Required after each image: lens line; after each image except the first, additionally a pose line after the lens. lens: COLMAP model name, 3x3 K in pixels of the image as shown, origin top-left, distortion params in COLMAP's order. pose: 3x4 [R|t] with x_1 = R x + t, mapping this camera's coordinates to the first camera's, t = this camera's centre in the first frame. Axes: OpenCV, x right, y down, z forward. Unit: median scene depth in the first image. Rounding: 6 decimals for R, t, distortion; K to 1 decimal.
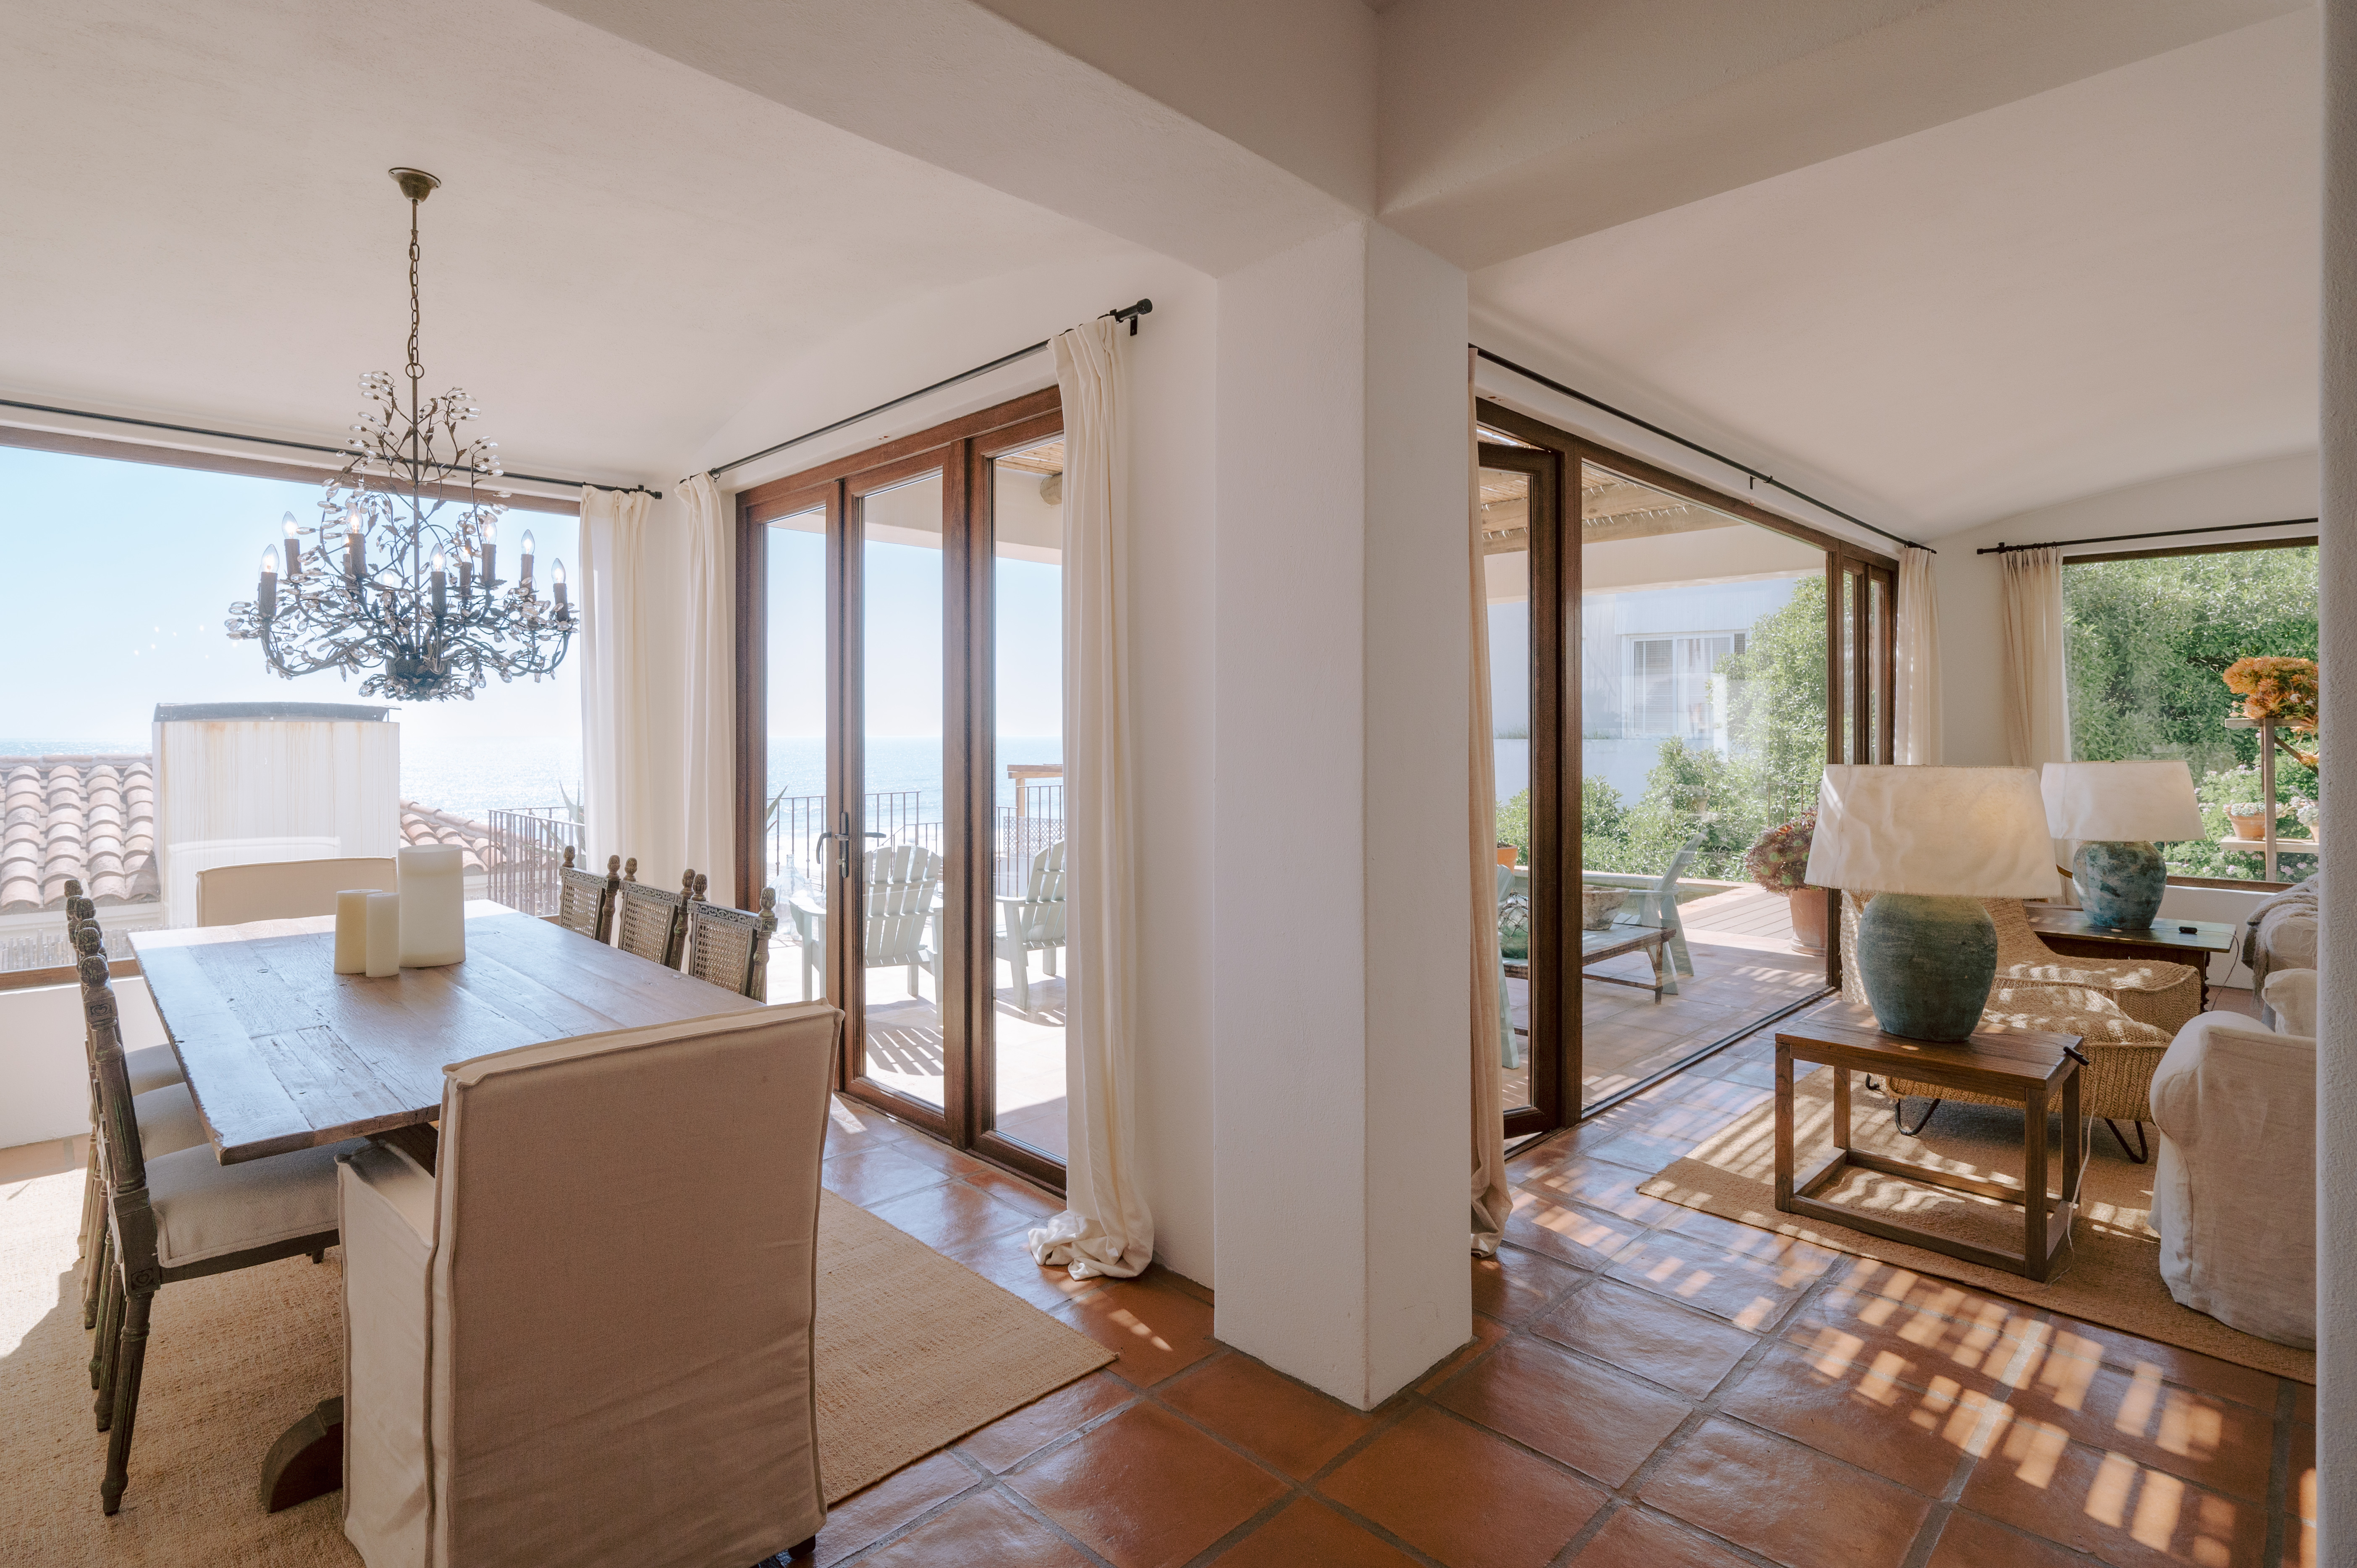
lens RADIAL K [[1138.3, 0, 1098.7], [0, 1138.3, 744.6], [0, 0, 1]] dist [-0.002406, -0.000378]
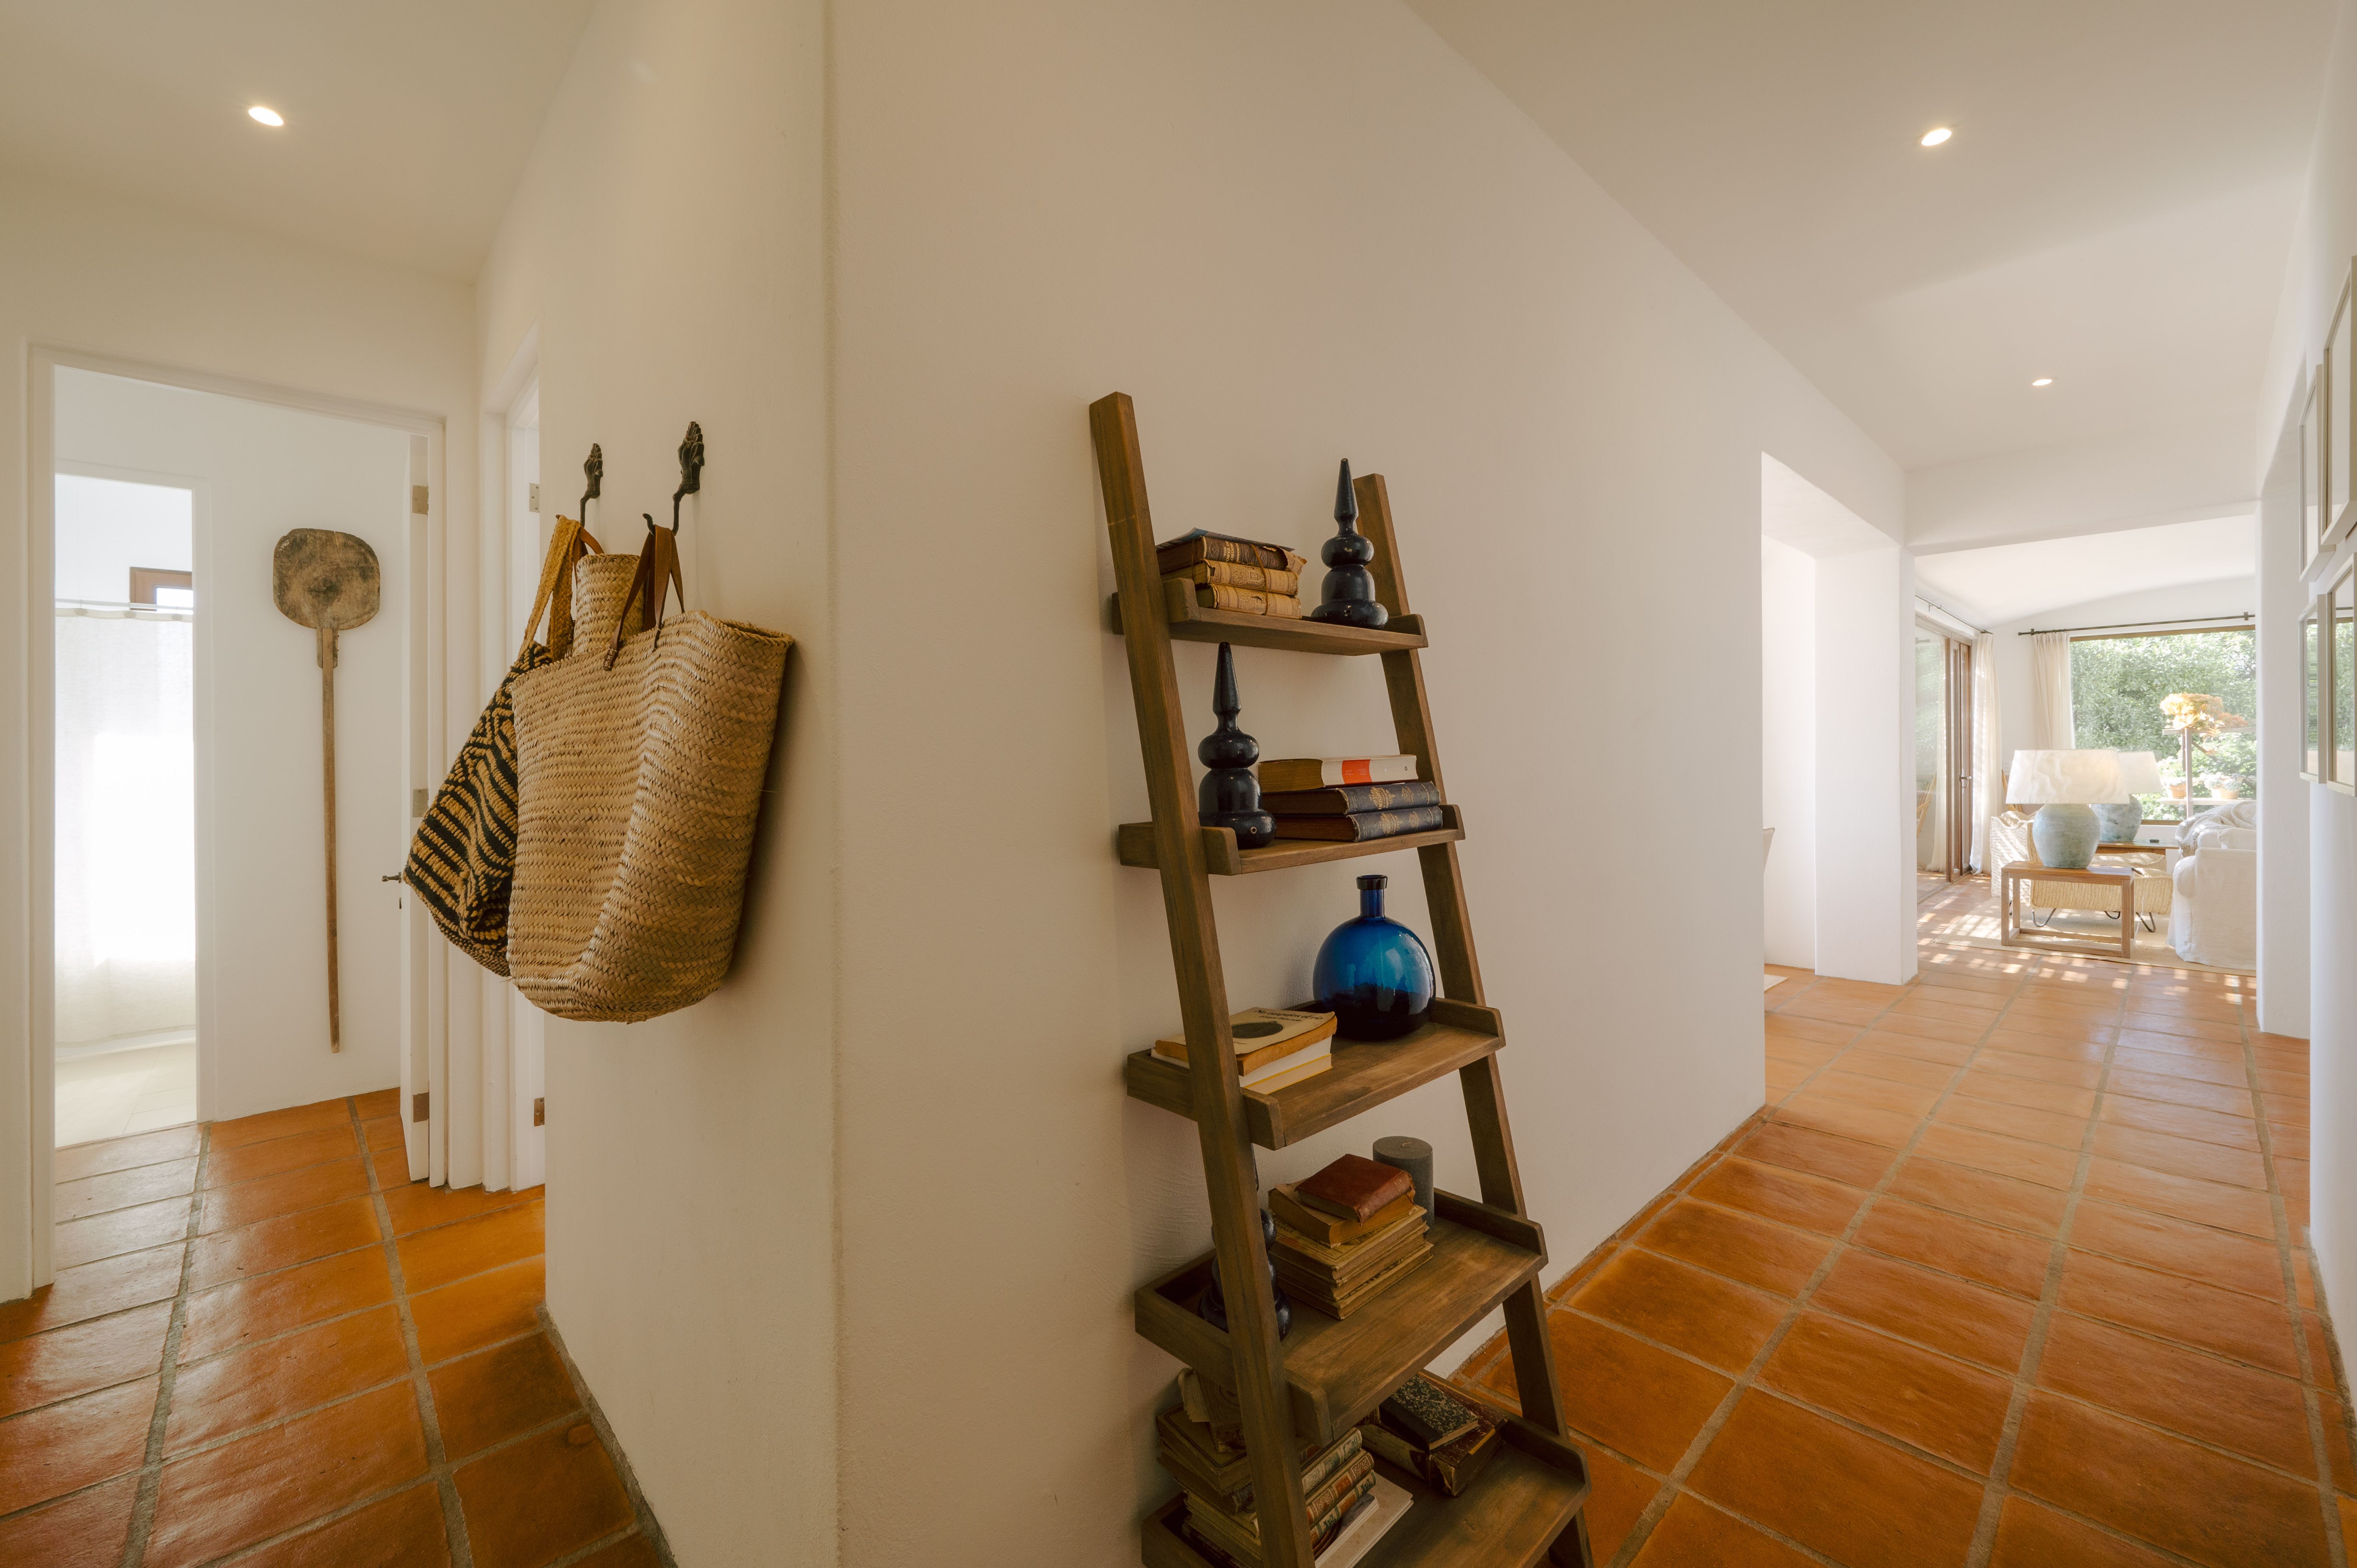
lens RADIAL K [[944.6, 0, 1194.7], [0, 944.6, 776.2], [0, 0, 1]] dist [-0.004987, 0.000421]
pose [[0.999843, -0.013144, 0.011844, -0.519422], [0.013001, 0.999842, 0.012096, 0.012117], [-0.012002, -0.011941, 0.999857, -0.432018]]
